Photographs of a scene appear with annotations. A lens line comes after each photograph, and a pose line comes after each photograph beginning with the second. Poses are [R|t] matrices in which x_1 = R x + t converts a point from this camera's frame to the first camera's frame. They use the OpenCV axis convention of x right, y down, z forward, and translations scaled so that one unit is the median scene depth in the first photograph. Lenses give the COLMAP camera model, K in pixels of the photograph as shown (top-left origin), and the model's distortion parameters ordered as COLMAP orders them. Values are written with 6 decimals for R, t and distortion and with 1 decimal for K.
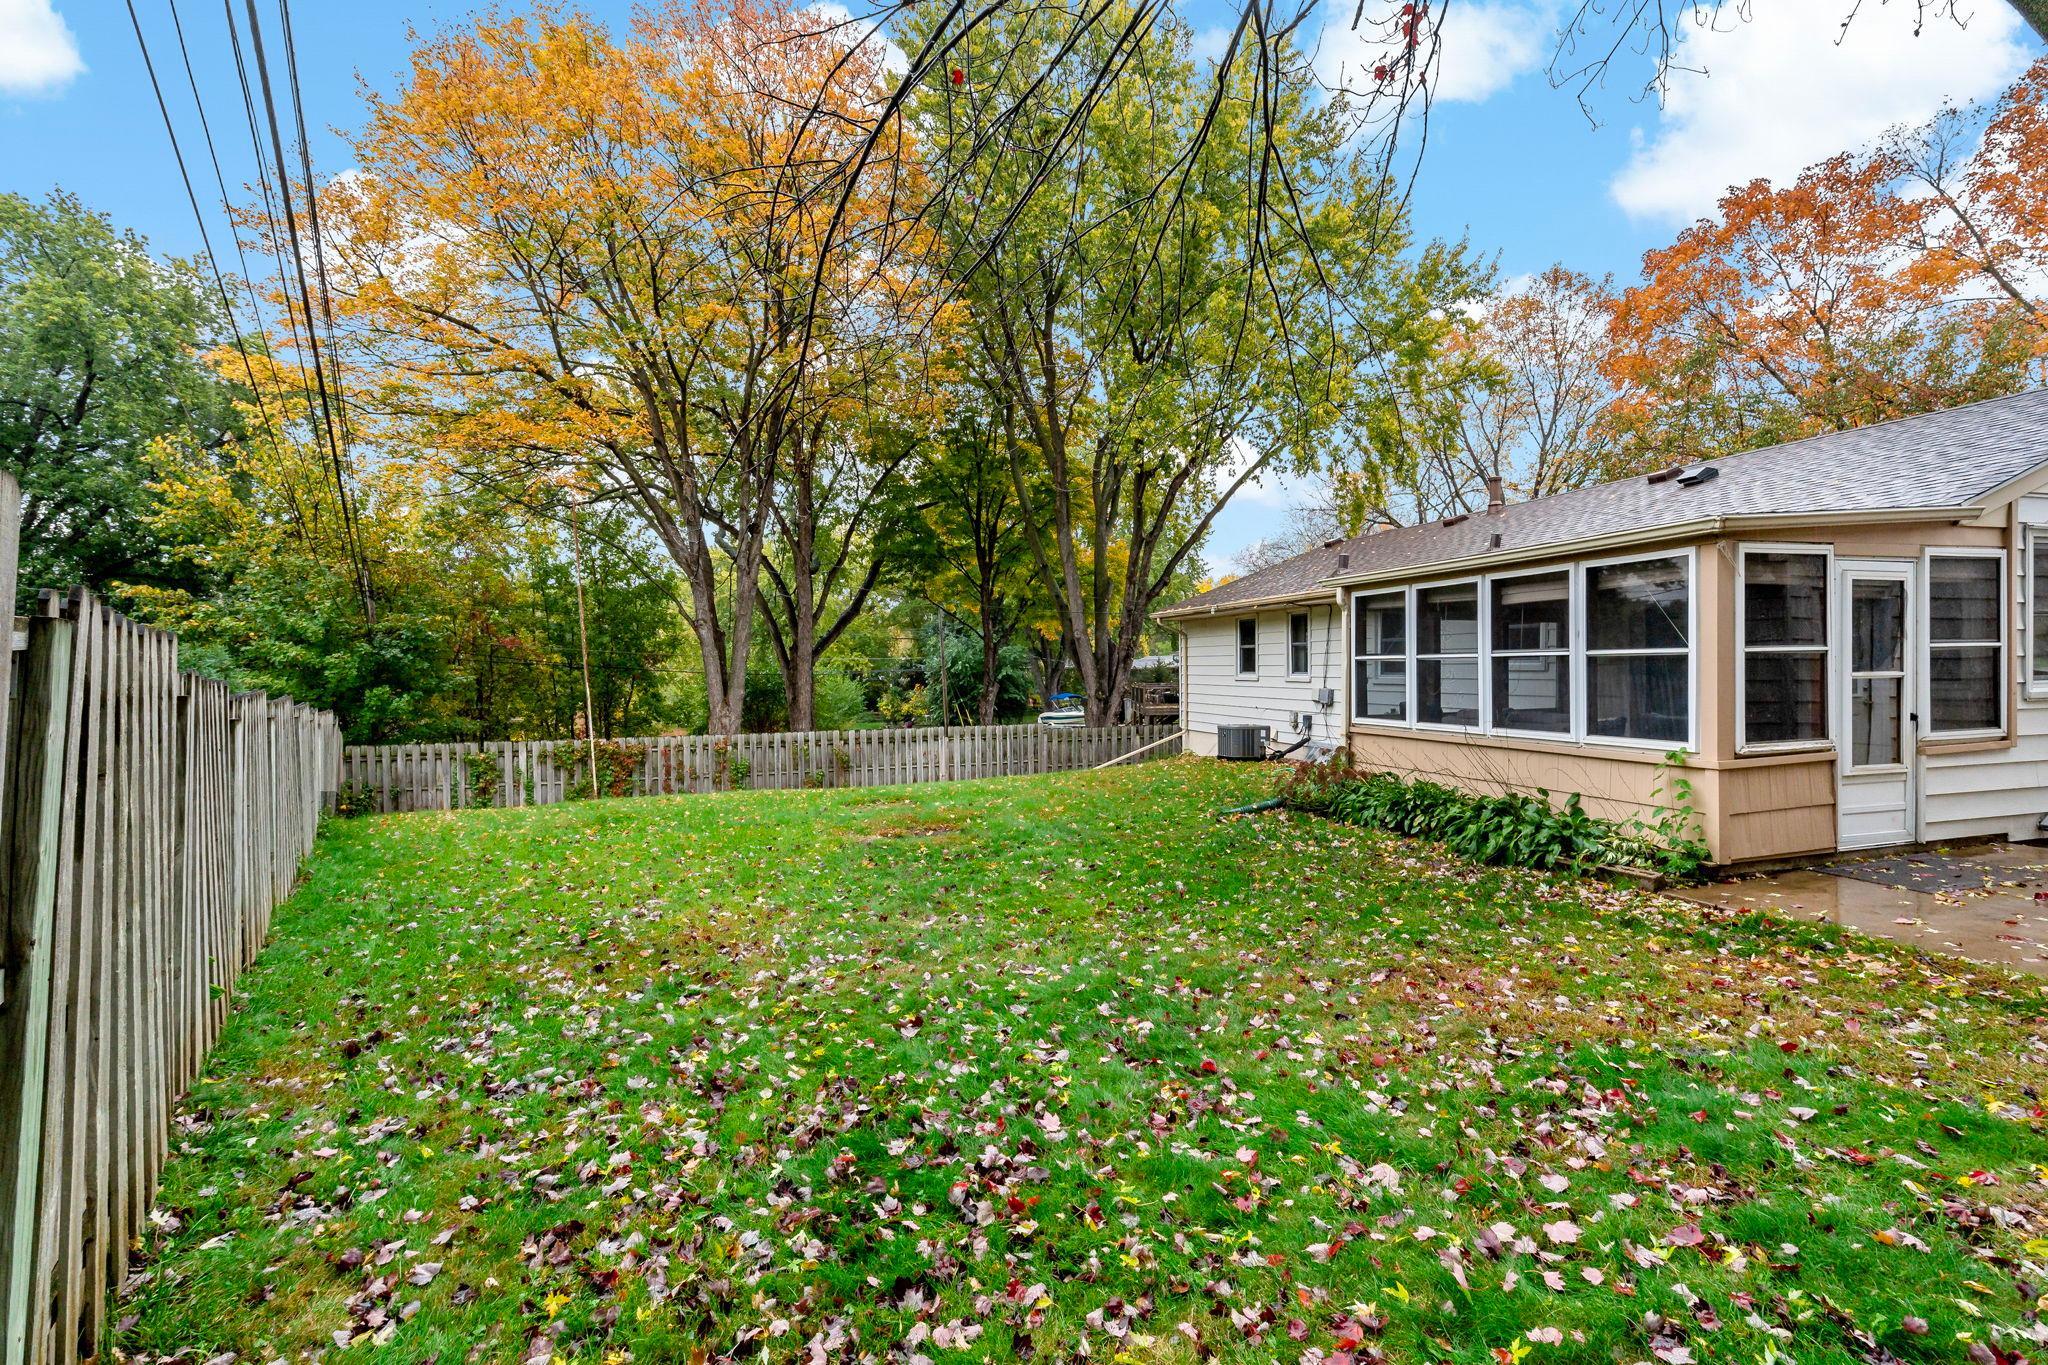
lens RADIAL K [[930.5, 0, 1024.0], [0, 930.5, 682.5], [0, 0, 1]] dist [-0.002345, -0.000429]
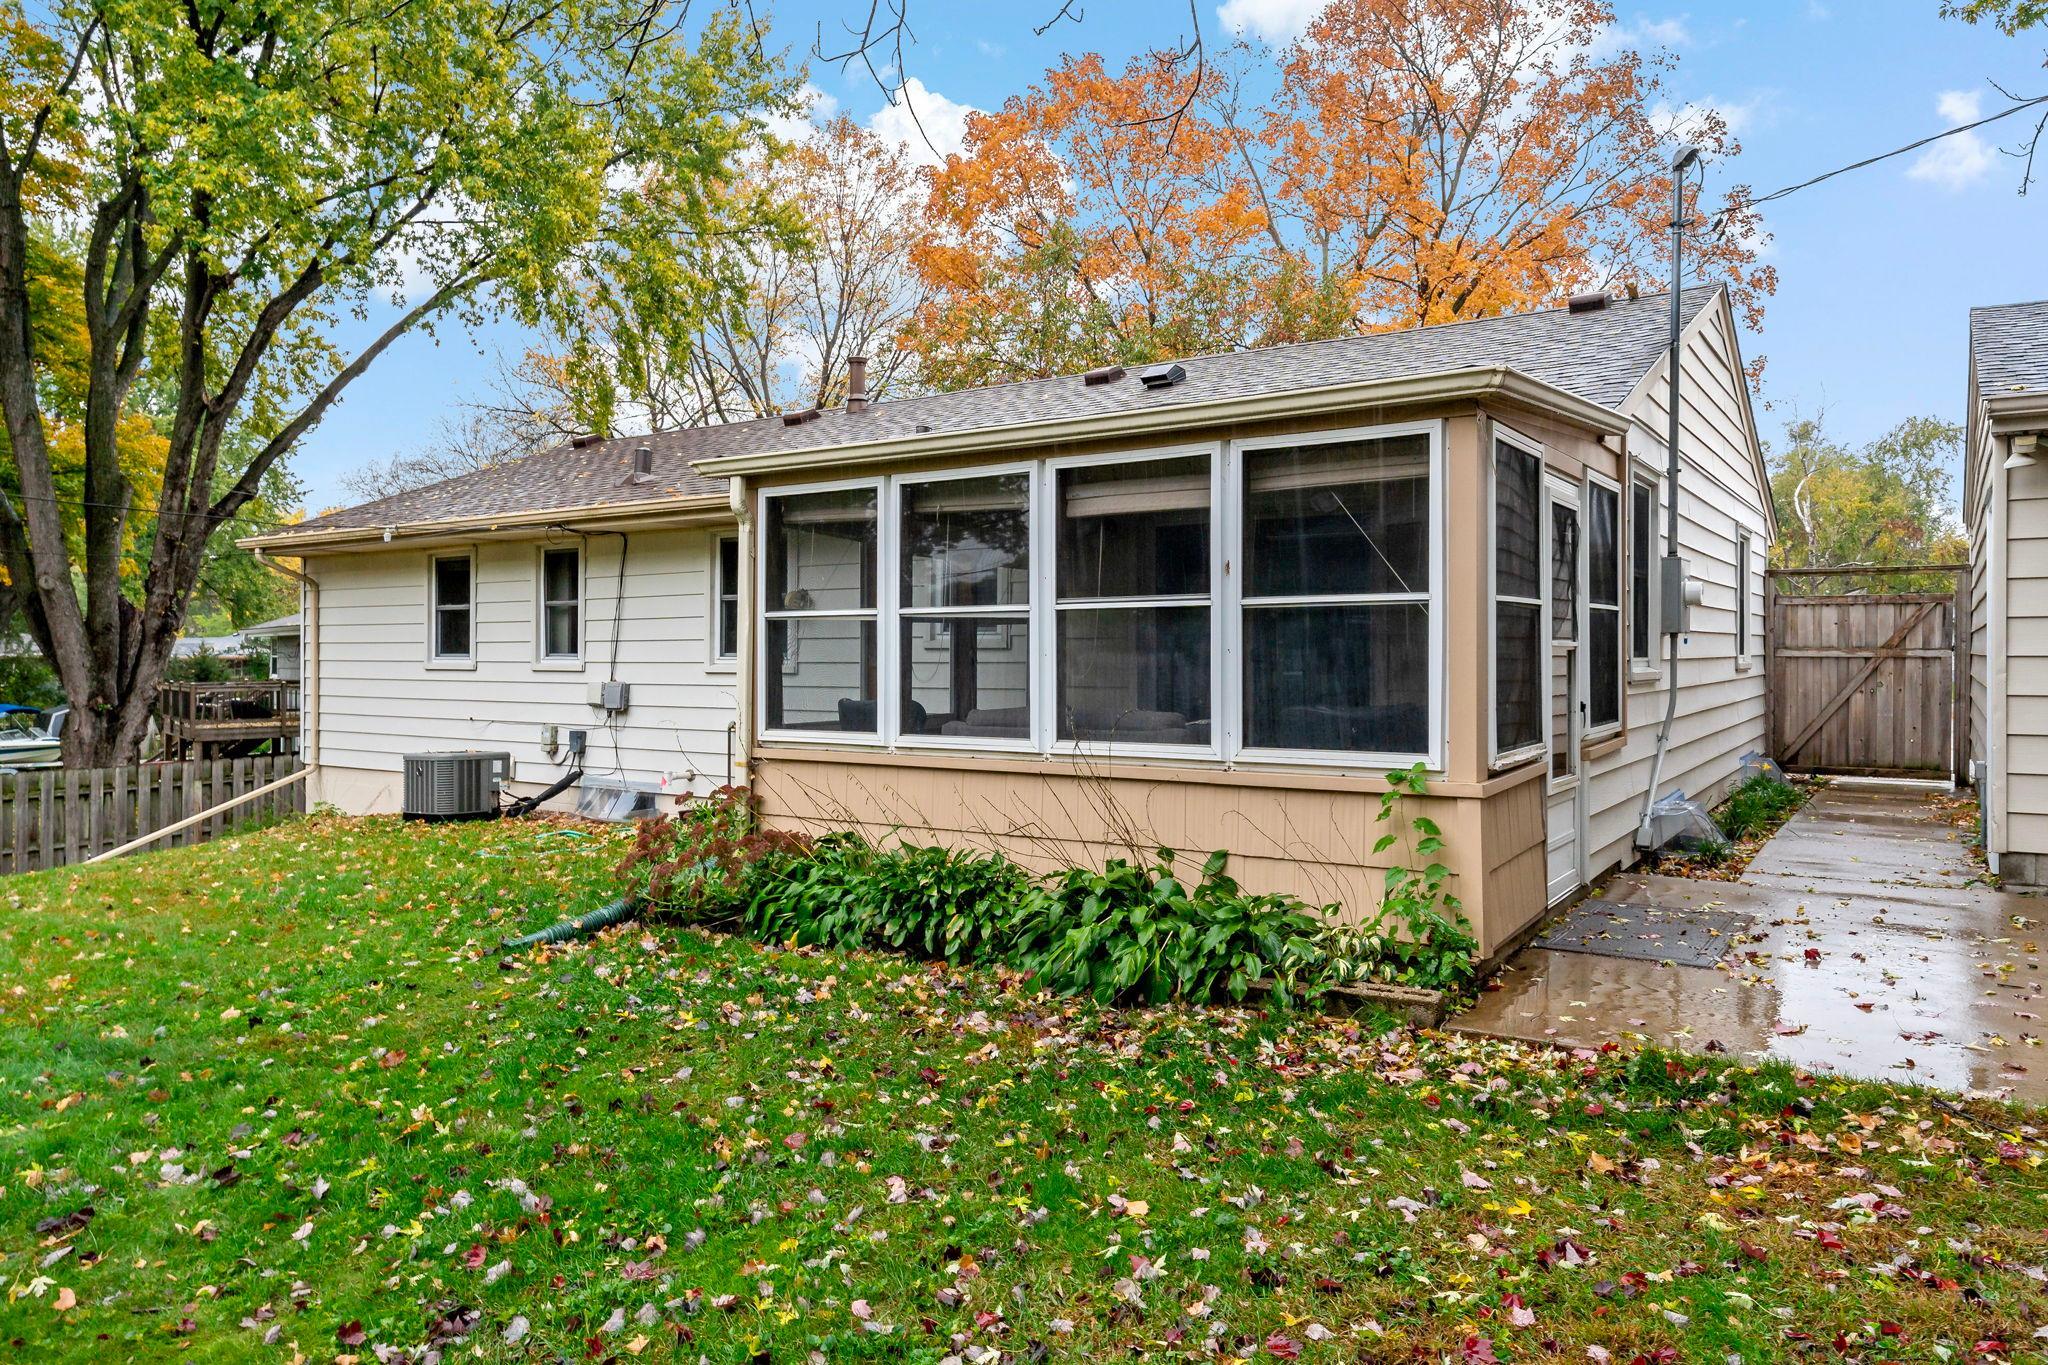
lens RADIAL K [[1366.3, 0, 1021.1], [0, 1366.3, 658.8], [0, 0, 1]] dist [0.003016, 0.002373]
pose [[0.771357, 0.009791, 0.636327, -0.017950], [0.002660, 0.999823, -0.018607, 0.012330], [-0.636397, 0.016045, 0.771195, 0.308778]]
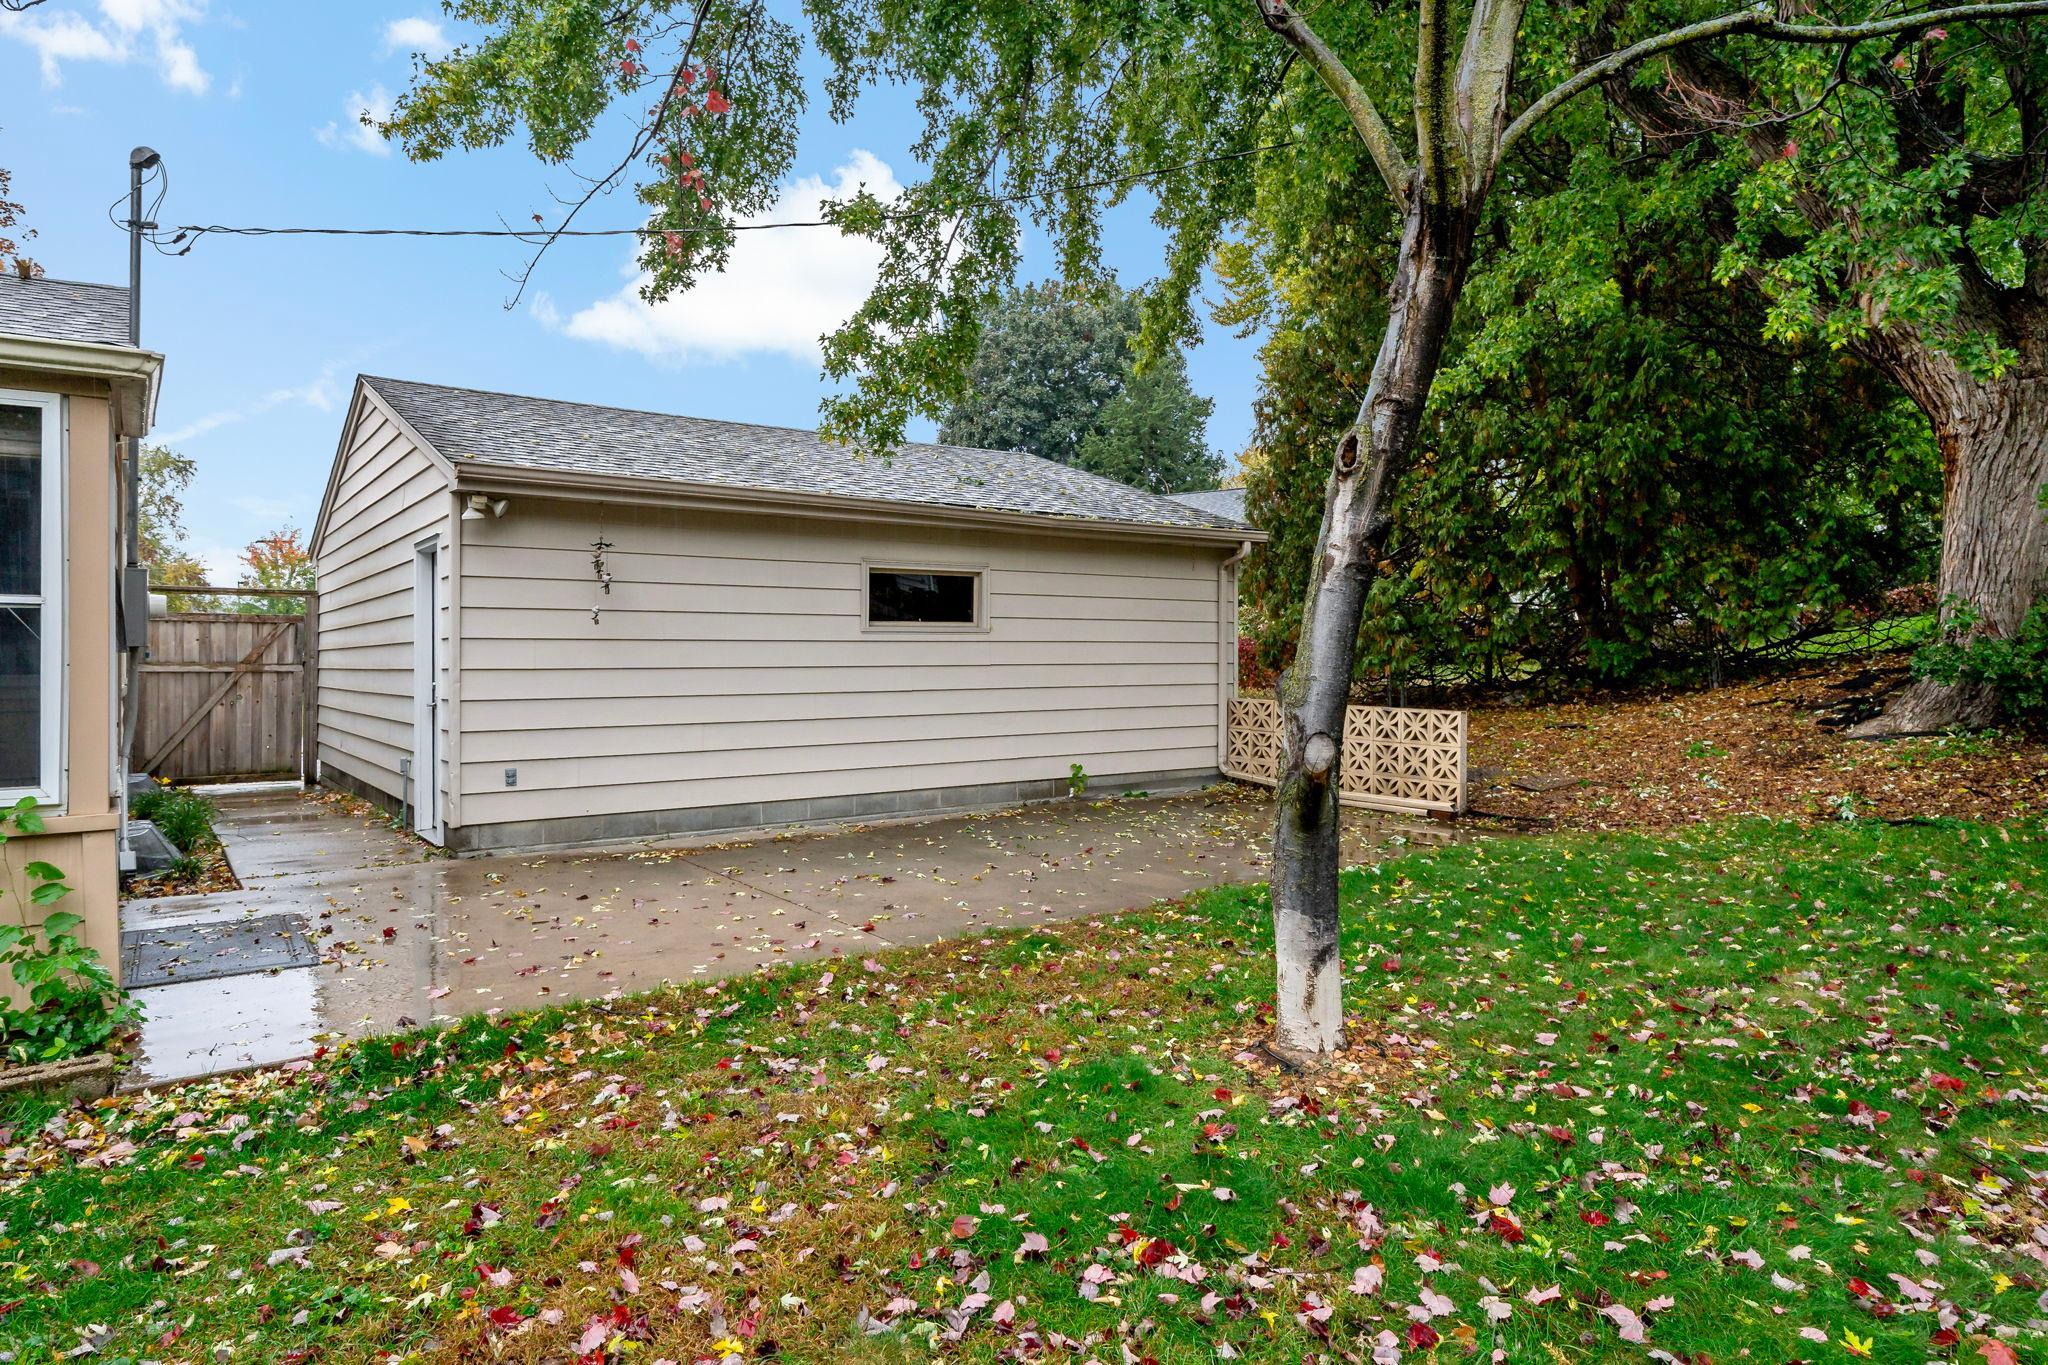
lens RADIAL K [[1263.5, 0, 1057.9], [0, 1263.5, 677.5], [0, 0, 1]] dist [0.007749, 0.002154]
pose [[-0.372403, 0.005579, 0.928054, -0.071733], [0.025280, 0.999672, 0.004135, 0.010794], [-0.927727, 0.025001, -0.372422, 0.462651]]
